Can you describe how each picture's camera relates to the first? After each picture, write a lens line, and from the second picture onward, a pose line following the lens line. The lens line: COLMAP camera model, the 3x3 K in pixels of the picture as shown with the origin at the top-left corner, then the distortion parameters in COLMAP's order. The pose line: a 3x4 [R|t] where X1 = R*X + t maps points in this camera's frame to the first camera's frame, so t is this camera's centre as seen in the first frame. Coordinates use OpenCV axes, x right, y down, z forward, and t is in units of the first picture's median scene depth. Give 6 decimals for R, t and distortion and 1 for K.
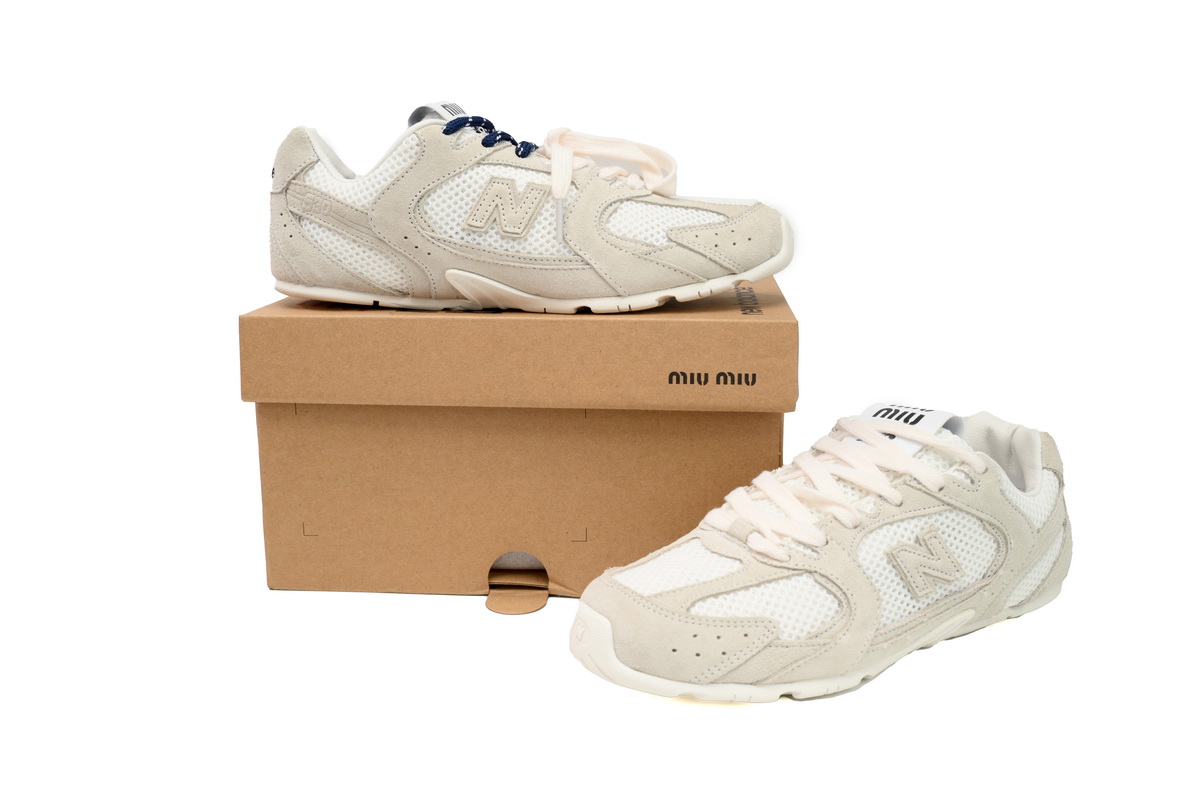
lens RADIAL K [[1201.6, 0, 600.0], [0, 1201.6, 400.0], [0, 0, 1]] dist [0.065808, -0.004914]
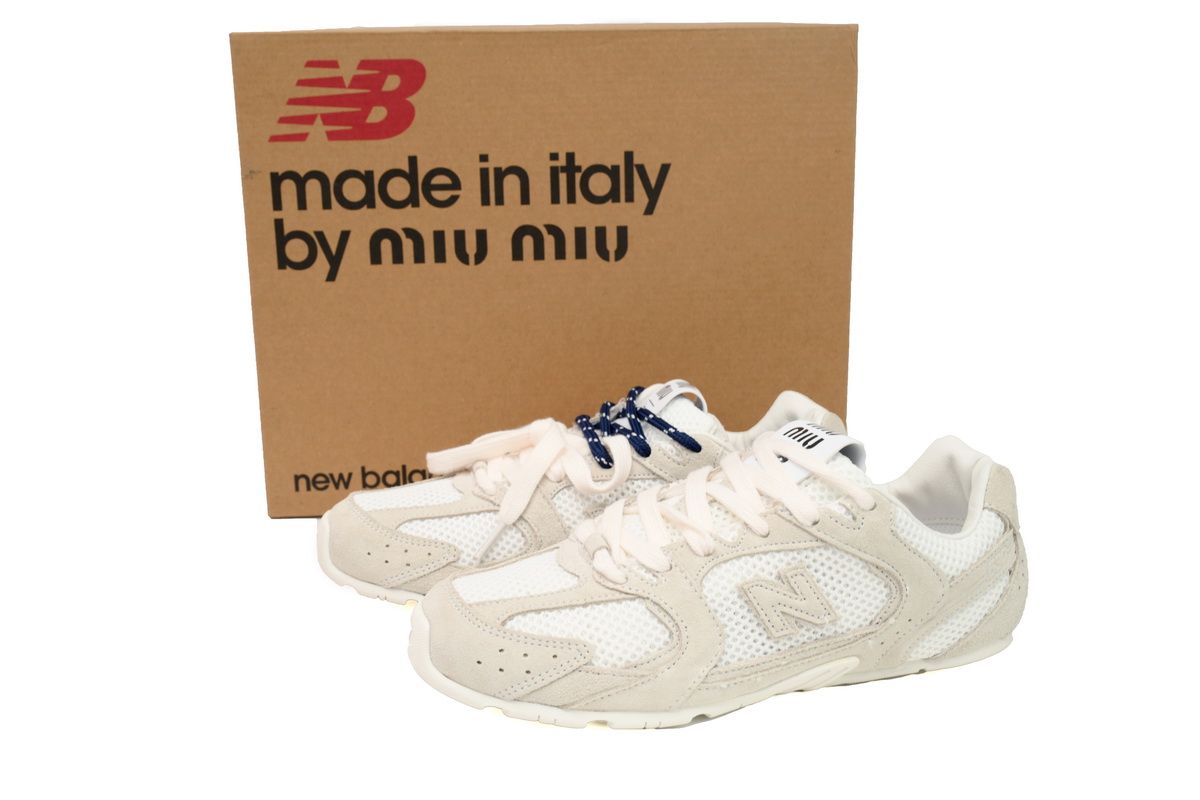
lens RADIAL K [[1201.6, 0, 600.0], [0, 1201.6, 400.0], [0, 0, 1]] dist [0.065808, -0.004914]
pose [[0.954853, 0.073293, -0.287897, 0.388971], [-0.061026, 0.996814, 0.051366, -0.056360], [0.290744, -0.031478, 0.956283, 0.090358]]
